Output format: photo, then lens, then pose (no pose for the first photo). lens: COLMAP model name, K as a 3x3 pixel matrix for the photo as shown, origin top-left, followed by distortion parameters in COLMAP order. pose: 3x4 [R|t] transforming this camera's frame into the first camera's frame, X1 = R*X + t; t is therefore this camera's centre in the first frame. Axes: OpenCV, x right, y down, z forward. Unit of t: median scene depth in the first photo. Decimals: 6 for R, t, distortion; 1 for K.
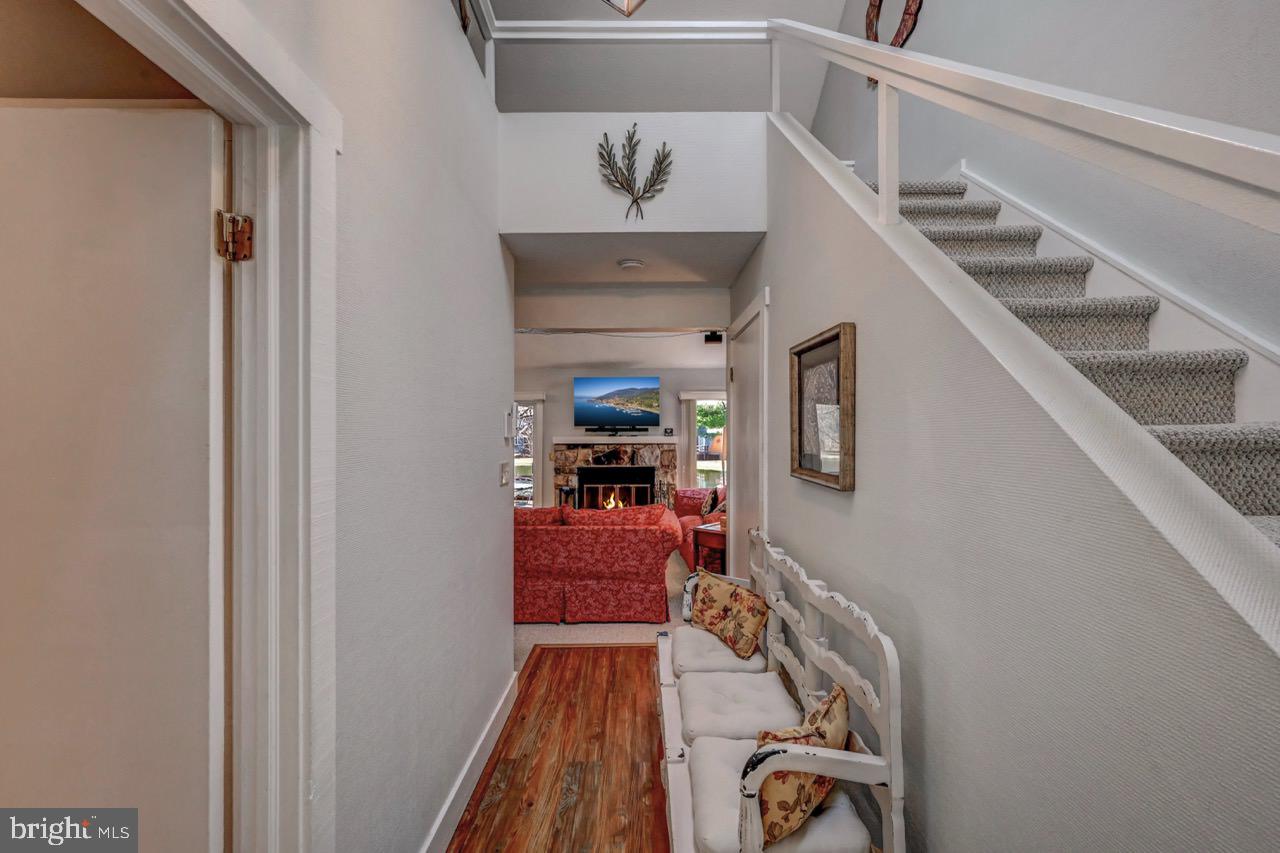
lens RADIAL K [[515.2, 0, 645.4], [0, 515.2, 435.9], [0, 0, 1]] dist [0.001356, 0.000328]
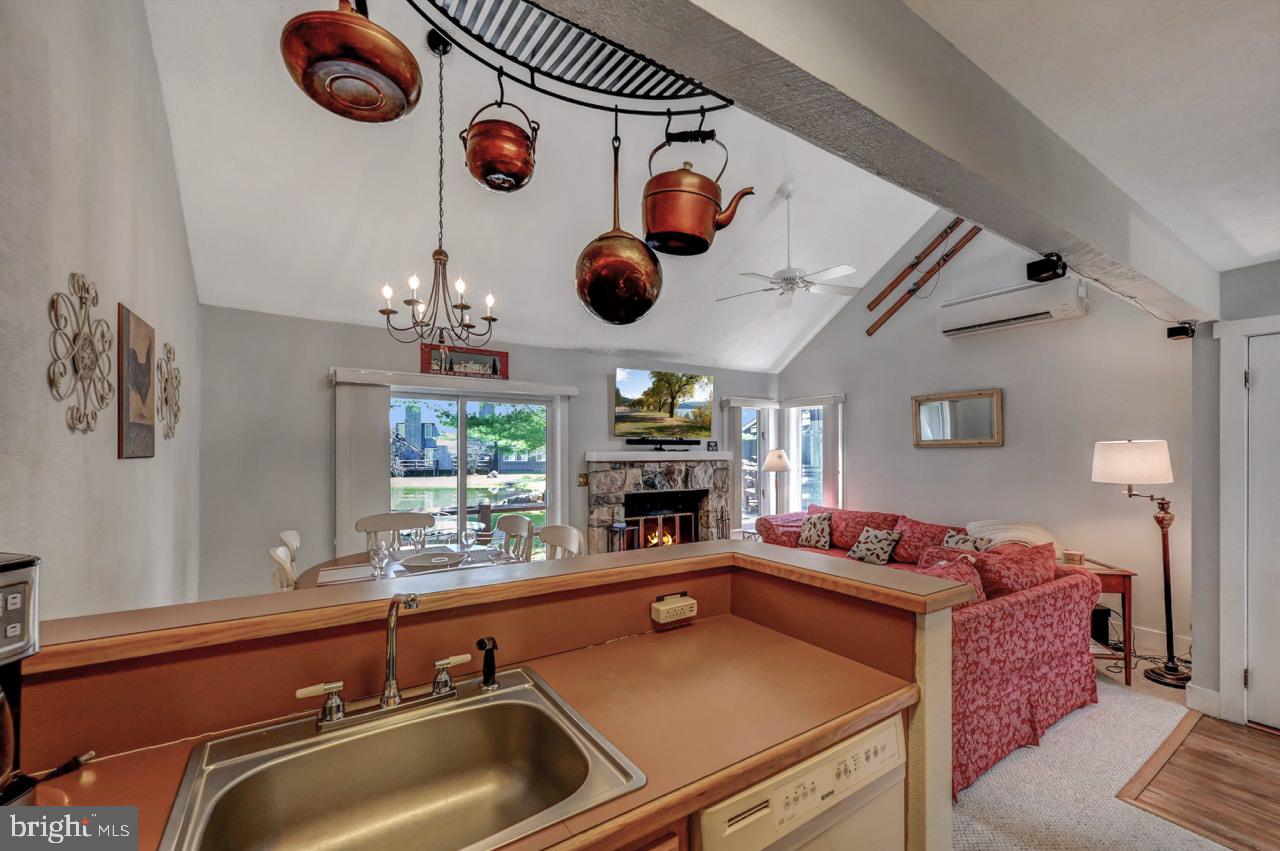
lens RADIAL K [[525.2, 0, 645.6], [0, 525.2, 454.4], [0, 0, 1]] dist [0.002067, 0.000221]
pose [[0.841150, -0.000385, 0.540802, -0.499019], [-0.004906, 0.999953, 0.008342, -0.000236], [-0.540780, -0.009670, 0.841109, 0.374083]]
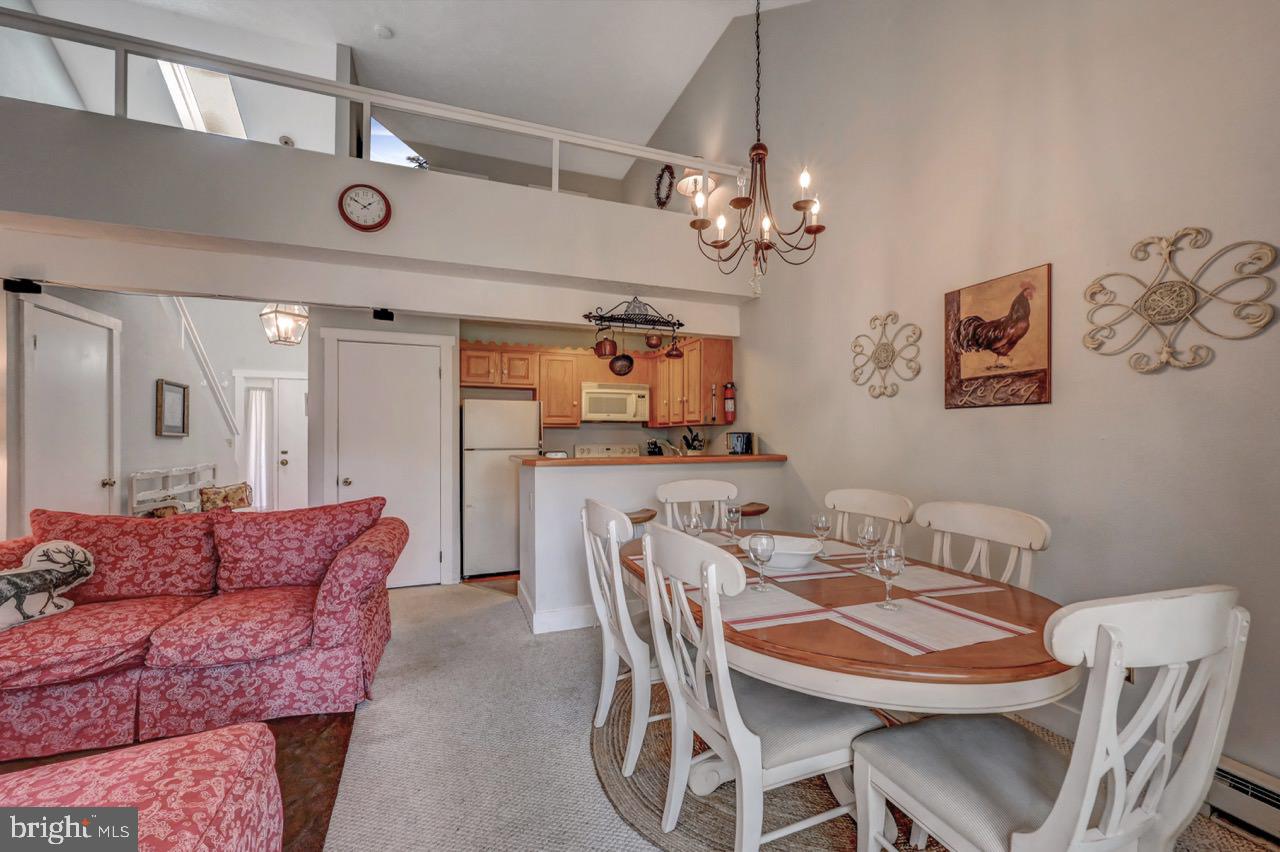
lens RADIAL K [[515.2, 0, 645.4], [0, 515.2, 435.4], [0, 0, 1]] dist [0.001356, 0.000328]
pose [[-0.937923, 0.001796, -0.346838, -0.251701], [0.002325, 0.999997, -0.001110, 0.025122], [0.346835, -0.001847, -0.937924, 1.032264]]
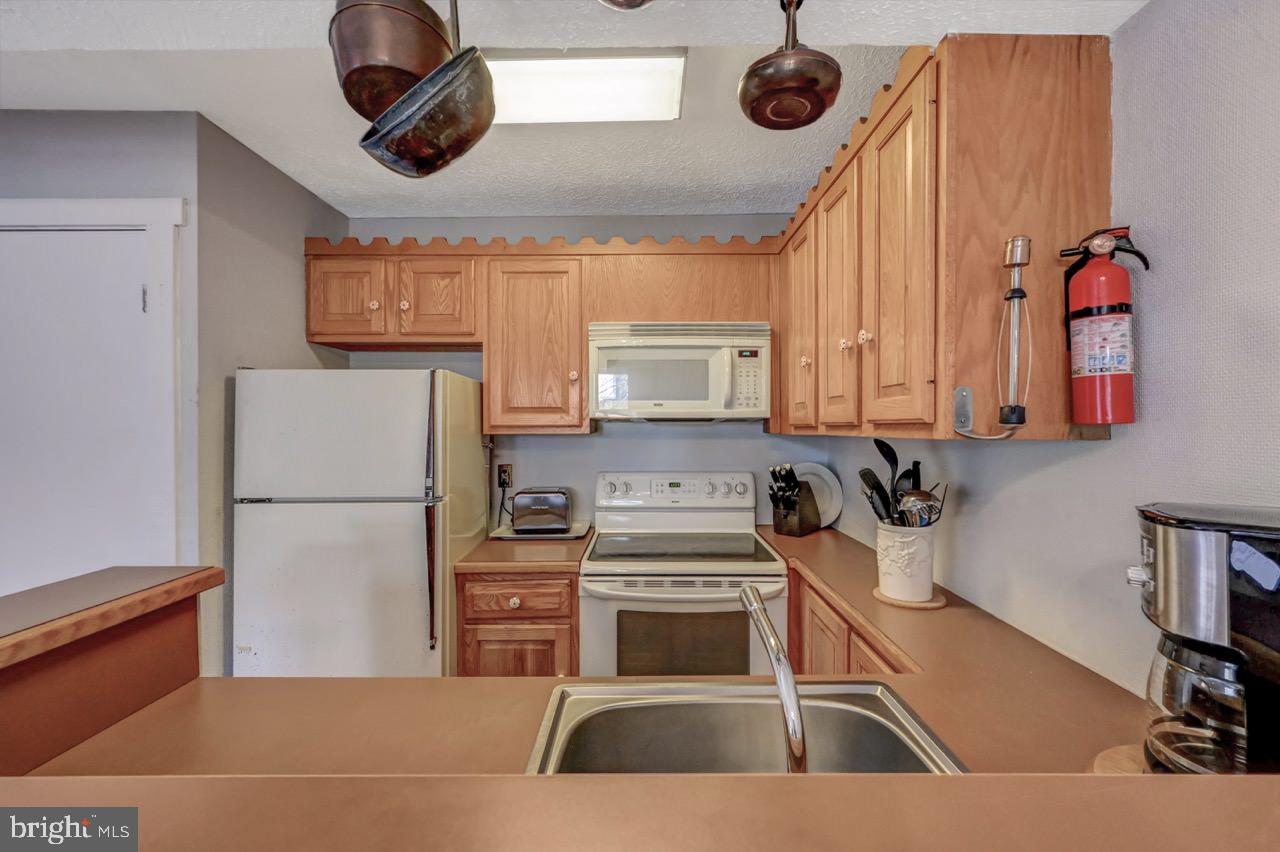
lens RADIAL K [[515.2, 0, 645.4], [0, 515.2, 435.4], [0, 0, 1]] dist [0.001356, 0.000328]
pose [[-0.999922, 0.004811, 0.011551, -0.457038], [0.005037, 0.999795, 0.019607, 0.006744], [-0.011454, 0.019663, -0.999741, 0.603710]]
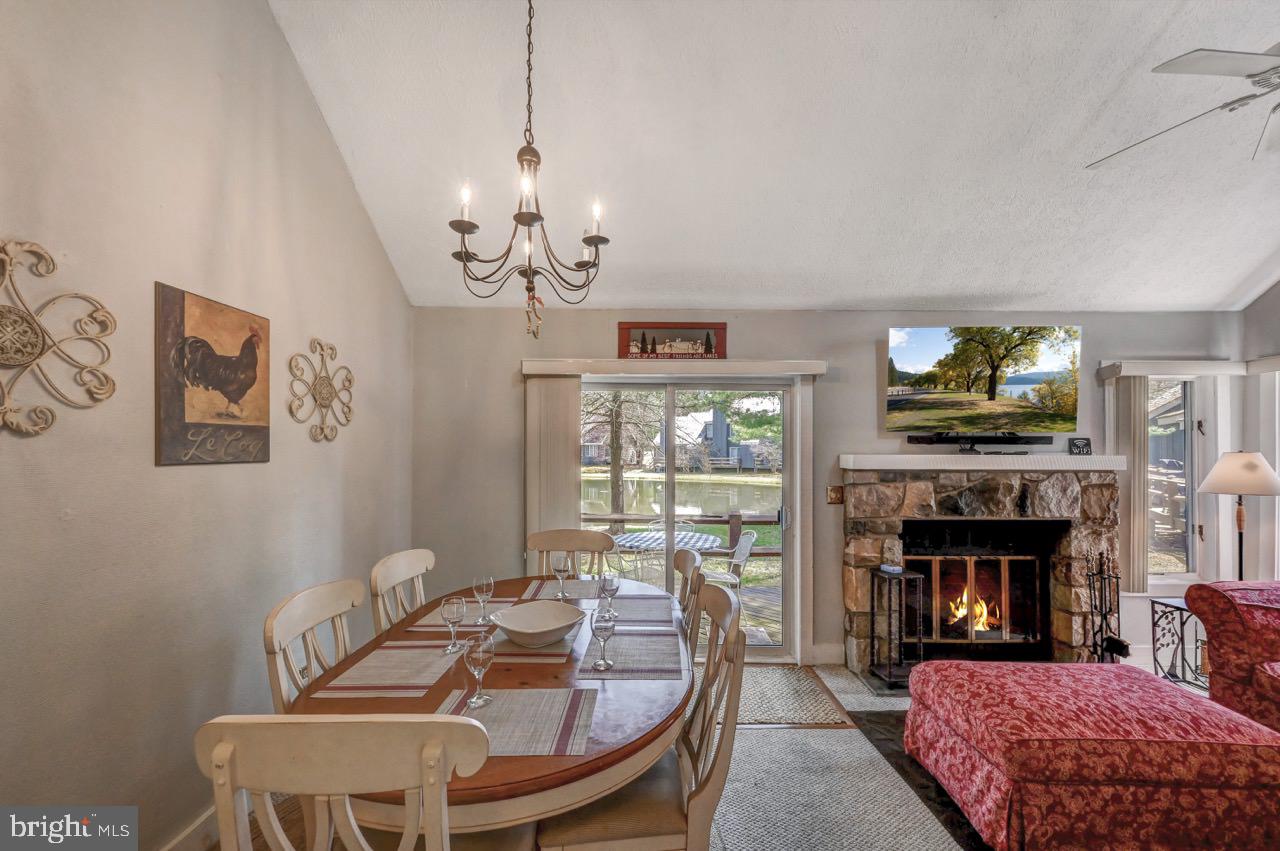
lens RADIAL K [[517.8, 0, 642.6], [0, 517.8, 447.1], [0, 0, 1]] dist [-0.000025, 0.000823]
pose [[0.999916, 0.006492, -0.011246, -0.360281], [-0.006488, 0.999979, 0.000418, -0.003670], [0.011249, -0.000345, 0.999937, 0.530856]]
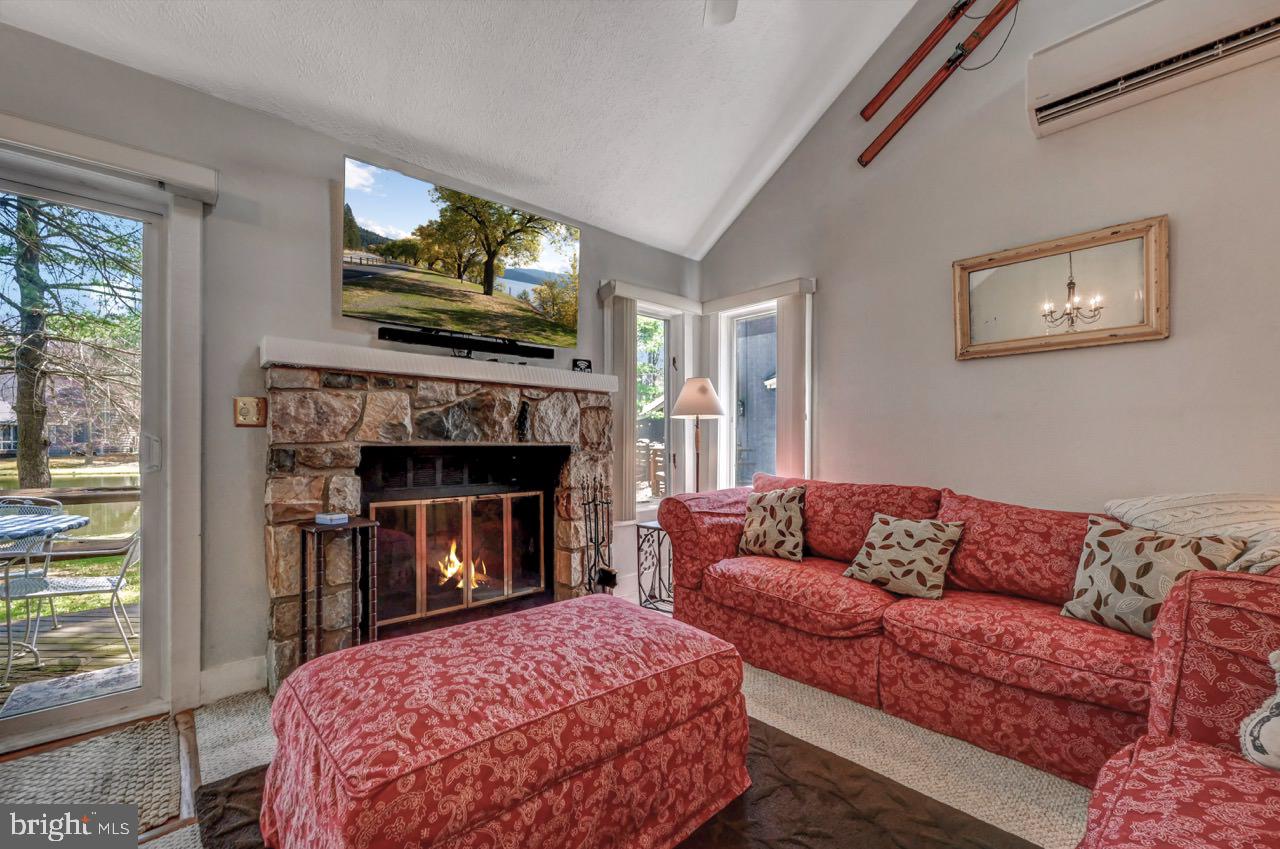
lens RADIAL K [[521.7, 0, 642.2], [0, 521.7, 441.3], [0, 0, 1]] dist [0.001999, 0.000087]
pose [[0.748300, 0.005990, 0.663333, -0.213648], [-0.009813, 0.999950, 0.002040, 0.054869], [-0.663288, -0.008035, 0.748321, 0.651269]]
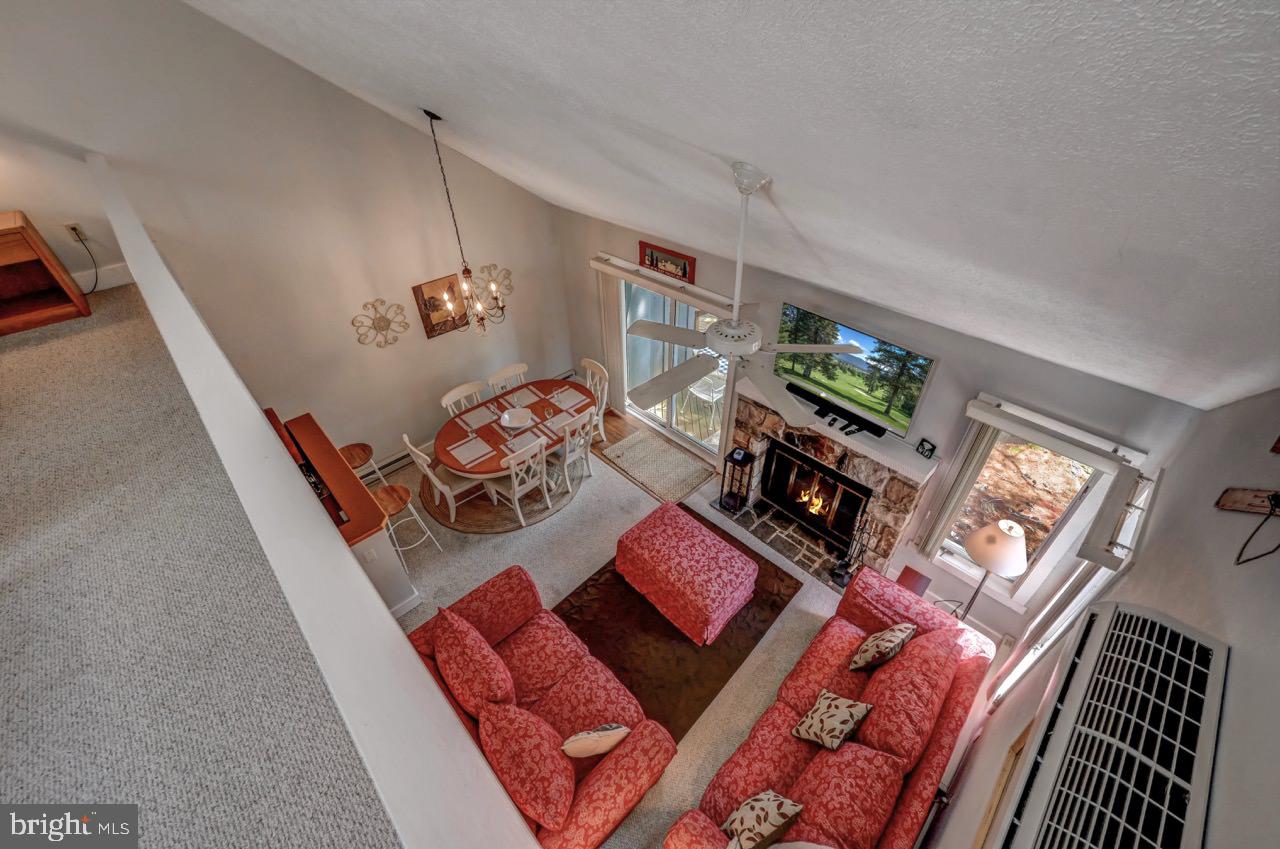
lens RADIAL K [[507.4, 0, 640.0], [0, 507.4, 424.5], [0, 0, 1]] dist [0.001059, 0.000114]
pose [[0.680051, 0.442507, -0.584567, 0.142038], [0.021324, 0.785045, 0.619072, -0.360790], [0.732855, -0.433466, 0.524434, 0.537366]]
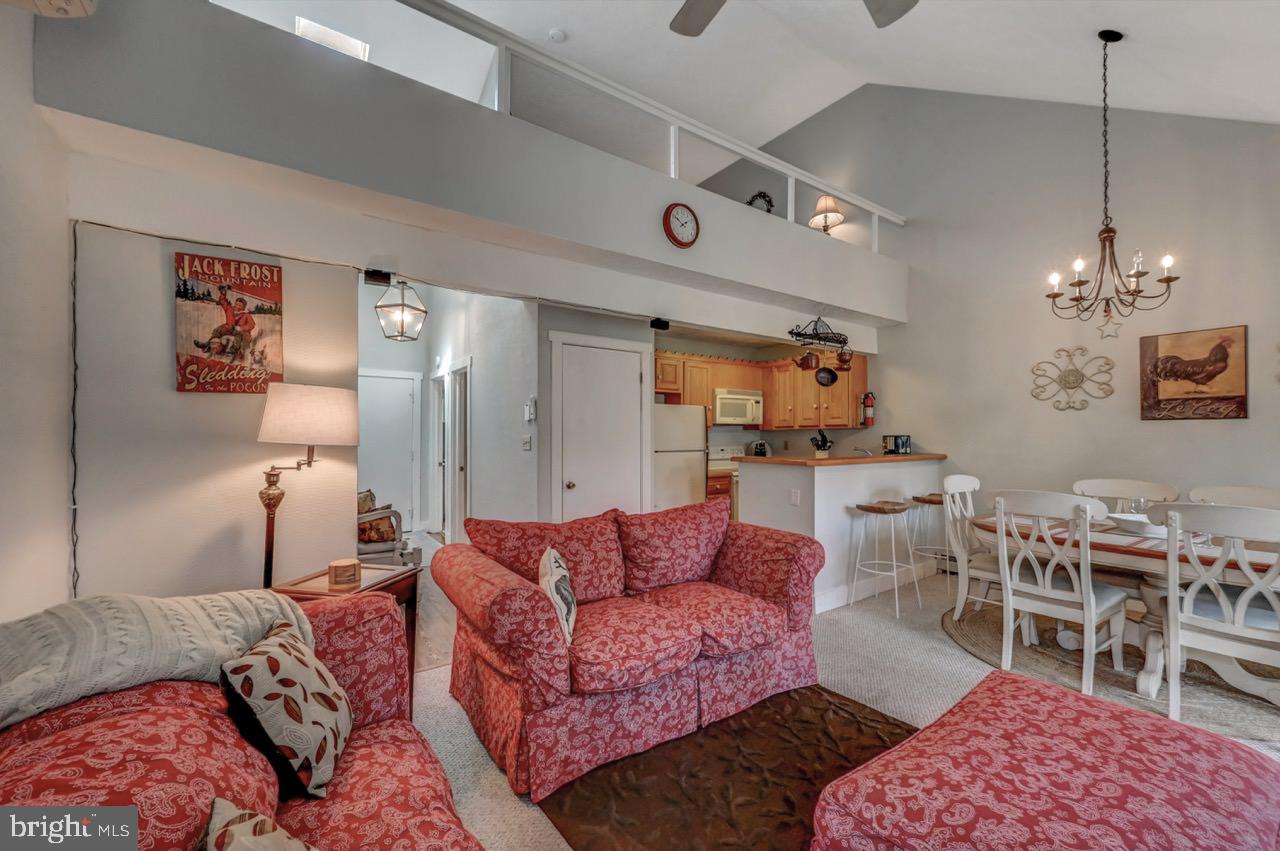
lens RADIAL K [[512.5, 0, 650.7], [0, 512.5, 429.6], [0, 0, 1]] dist [0.000396, 0.000126]
pose [[-0.819912, -0.004205, -0.572475, 0.112208], [0.002151, 0.999943, -0.010425, 0.019995], [0.572486, -0.009779, -0.819856, 0.899838]]
